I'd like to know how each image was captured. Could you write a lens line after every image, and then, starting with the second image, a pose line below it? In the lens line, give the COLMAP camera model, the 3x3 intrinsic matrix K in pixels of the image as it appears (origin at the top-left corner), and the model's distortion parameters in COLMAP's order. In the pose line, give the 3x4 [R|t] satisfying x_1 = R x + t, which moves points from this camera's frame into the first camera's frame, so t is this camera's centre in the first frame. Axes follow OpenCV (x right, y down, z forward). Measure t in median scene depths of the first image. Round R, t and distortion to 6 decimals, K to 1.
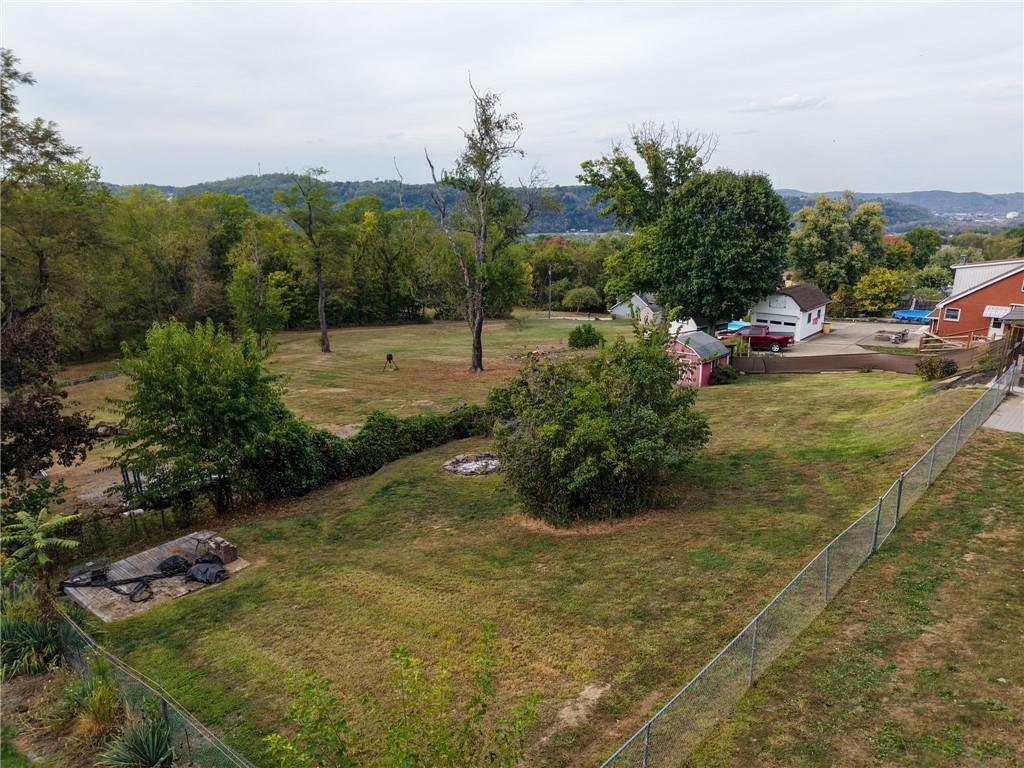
lens RADIAL K [[739.5, 0, 500.9], [0, 739.5, 385.7], [0, 0, 1]] dist [0.034911, -0.036370]
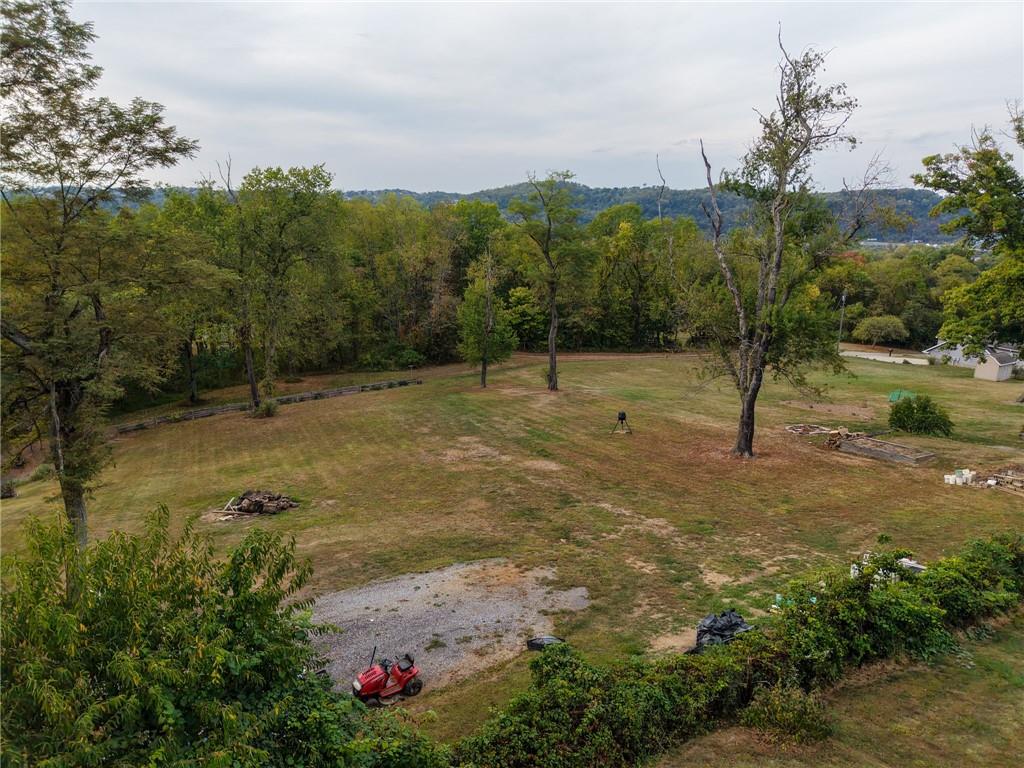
lens RADIAL K [[739.5, 0, 481.3], [0, 739.5, 412.7], [0, 0, 1]] dist [0.121055, -0.137496]
pose [[0.934831, 0.100130, -0.340684, -0.017494], [-0.092198, 0.994959, 0.039438, -0.044025], [0.342916, -0.005457, 0.939350, 0.160073]]
